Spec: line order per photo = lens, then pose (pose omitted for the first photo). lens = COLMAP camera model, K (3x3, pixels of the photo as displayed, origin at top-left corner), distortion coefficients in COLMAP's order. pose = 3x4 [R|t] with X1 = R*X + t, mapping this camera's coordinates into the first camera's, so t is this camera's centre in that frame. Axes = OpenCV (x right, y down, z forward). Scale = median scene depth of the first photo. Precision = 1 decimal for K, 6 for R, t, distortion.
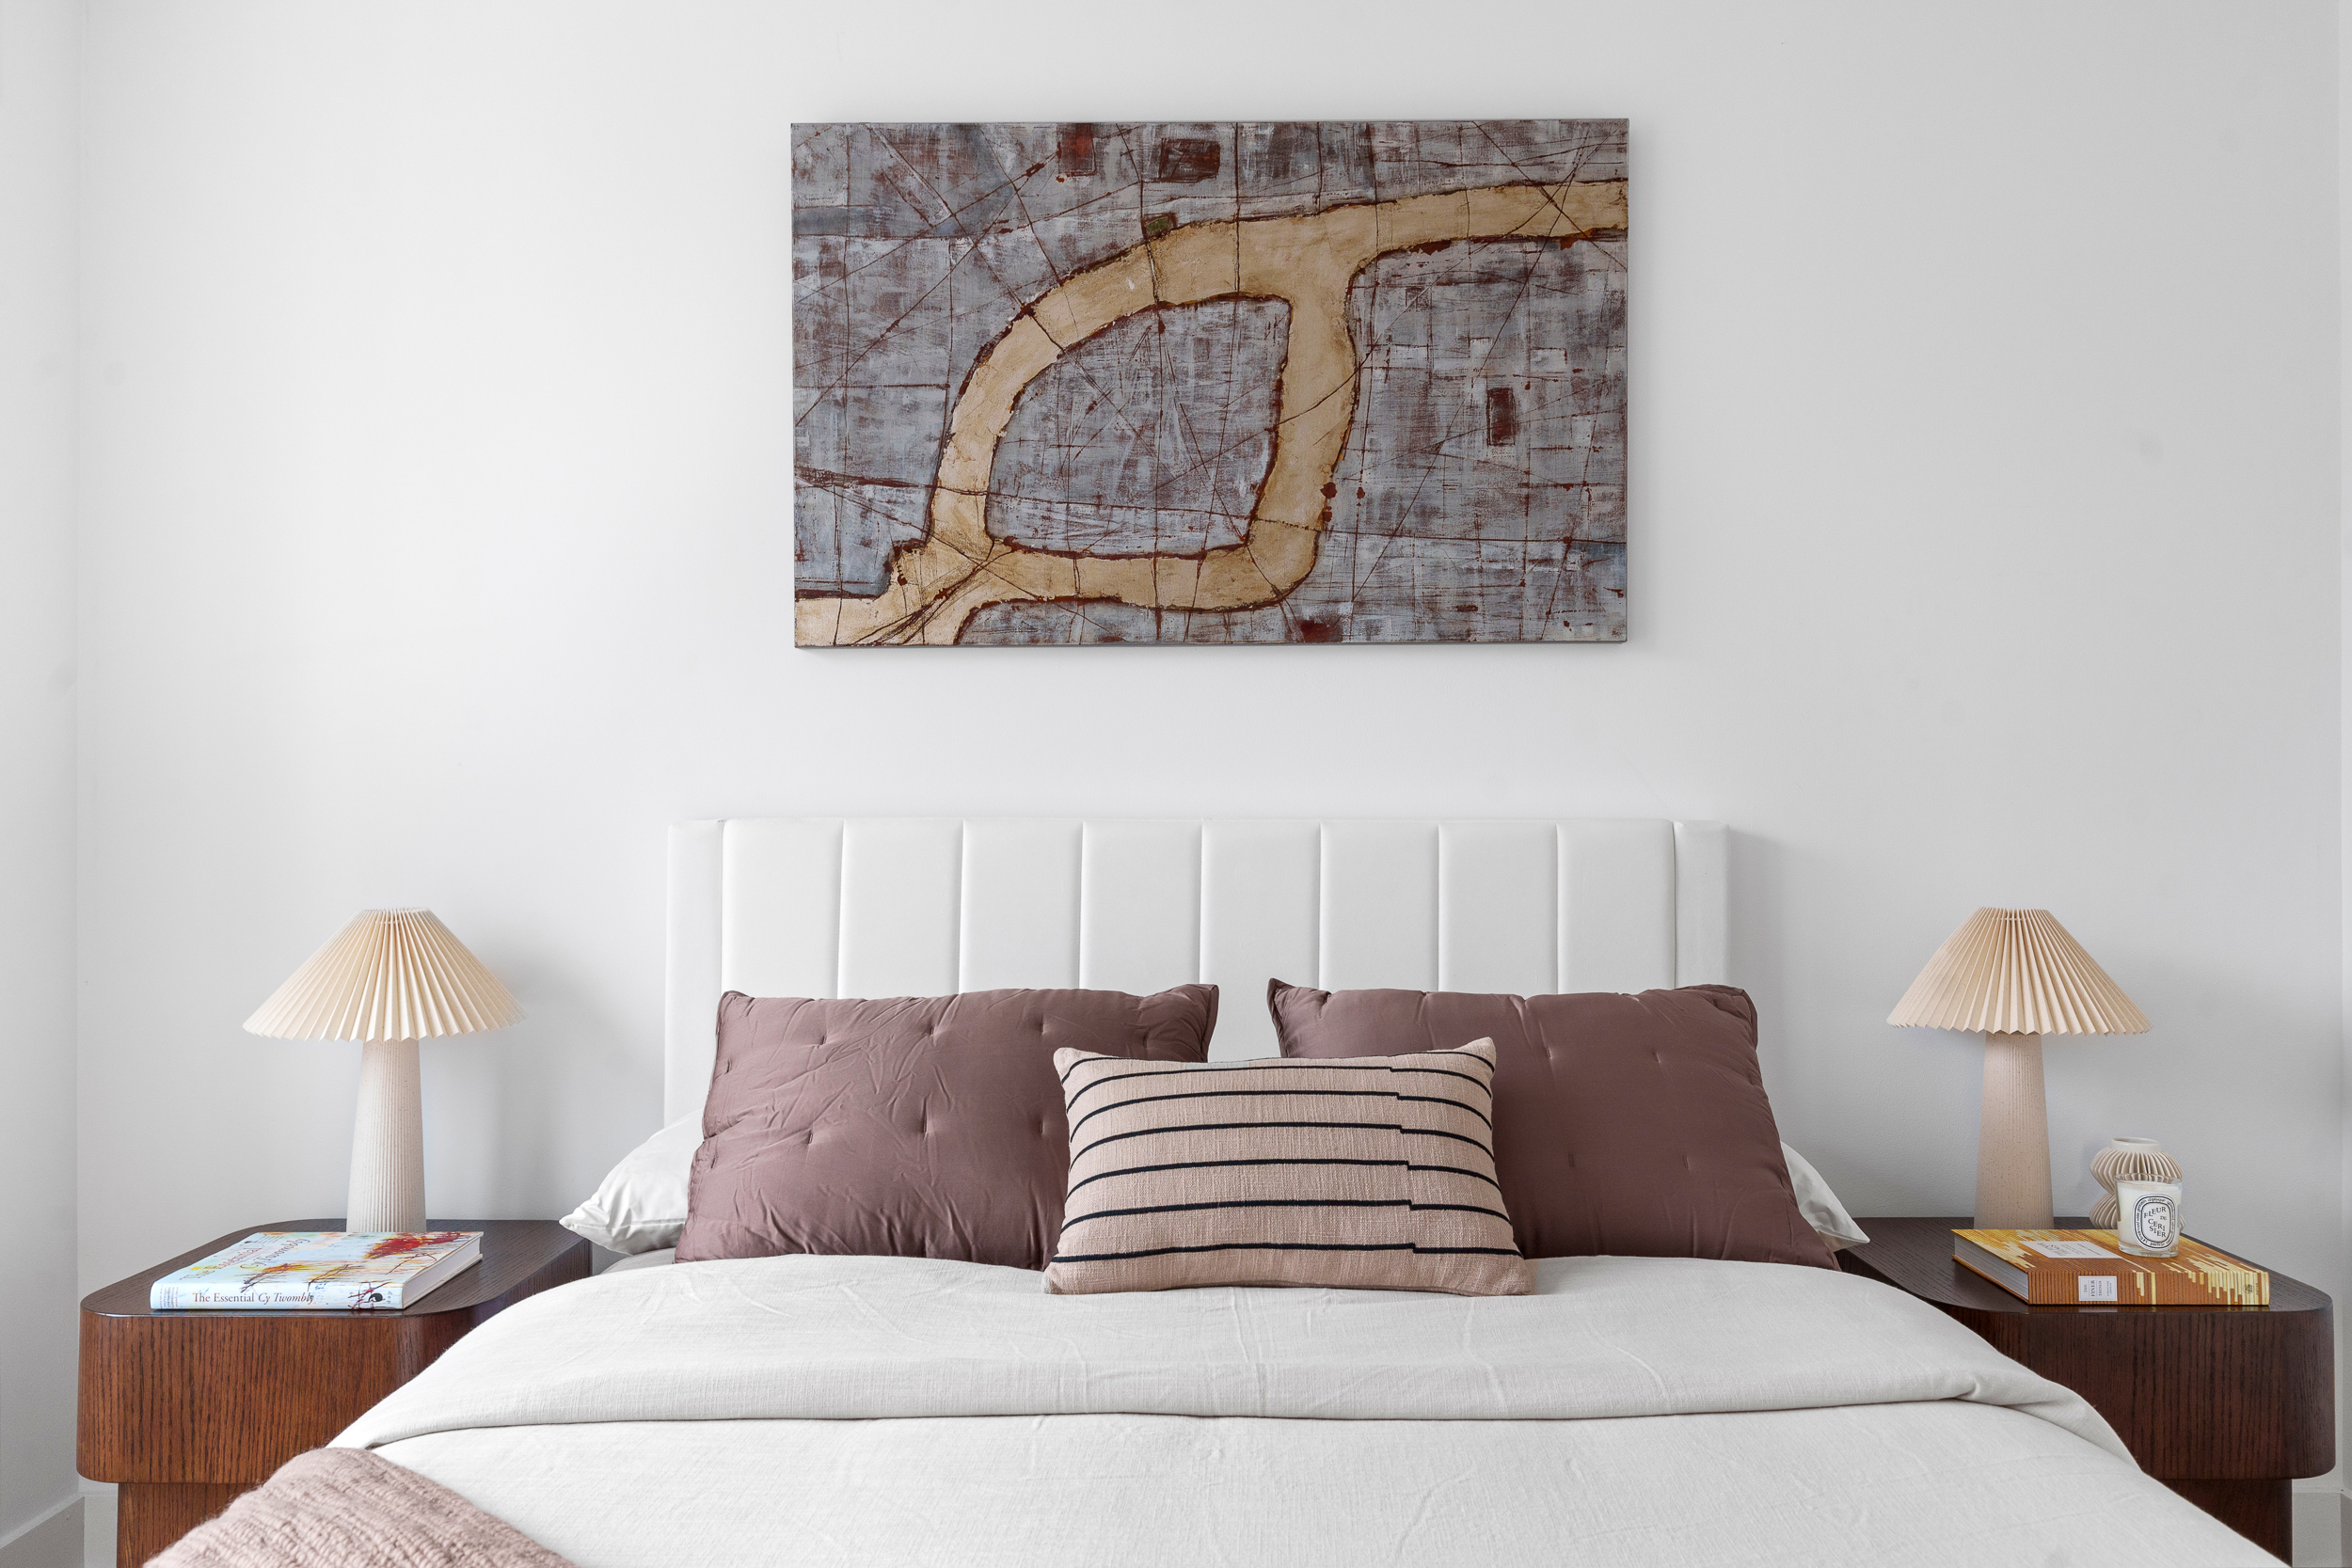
lens RADIAL K [[1834.3, 0, 1174.9], [0, 1834.3, 796.0], [0, 0, 1]] dist [0.003481, -0.004401]
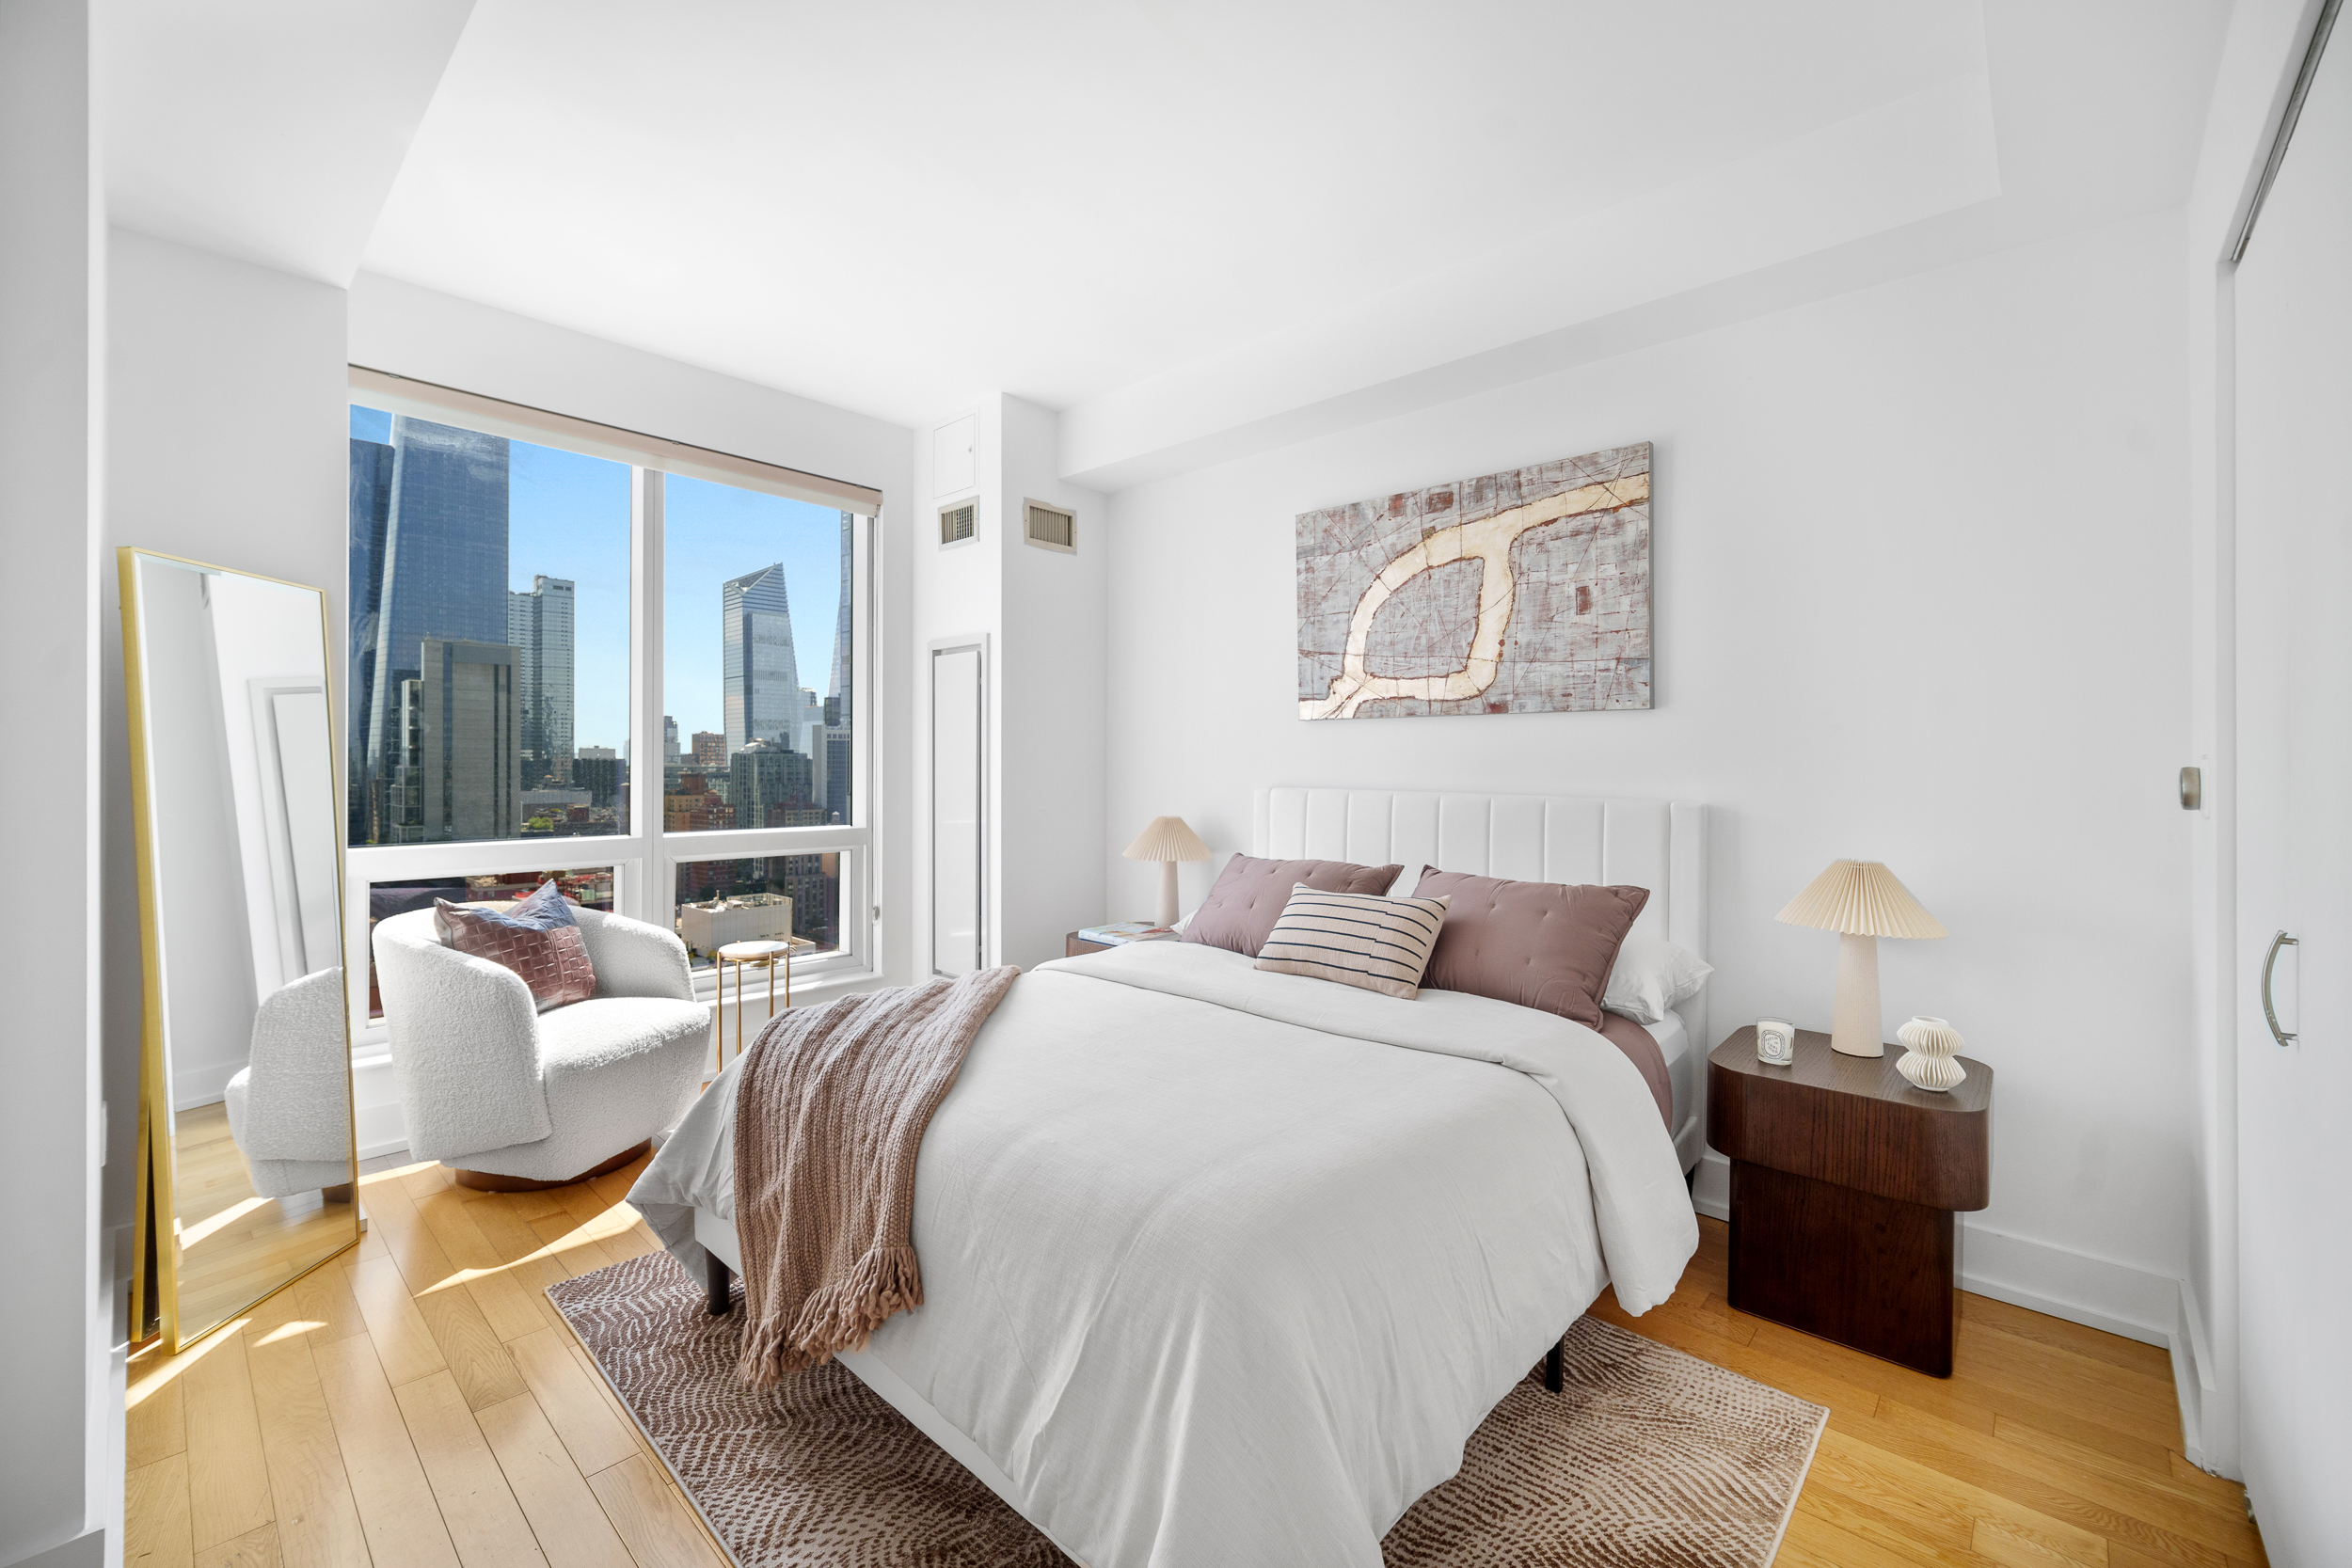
lens RADIAL K [[956.7, 0, 1178.5], [0, 956.7, 771.6], [0, 0, 1]] dist [-0.001820, 0.000589]
pose [[0.736861, 0.015596, -0.675864, 0.569047], [-0.002914, 0.999798, 0.019894, -0.036522], [0.676038, -0.012690, 0.736758, -0.089813]]
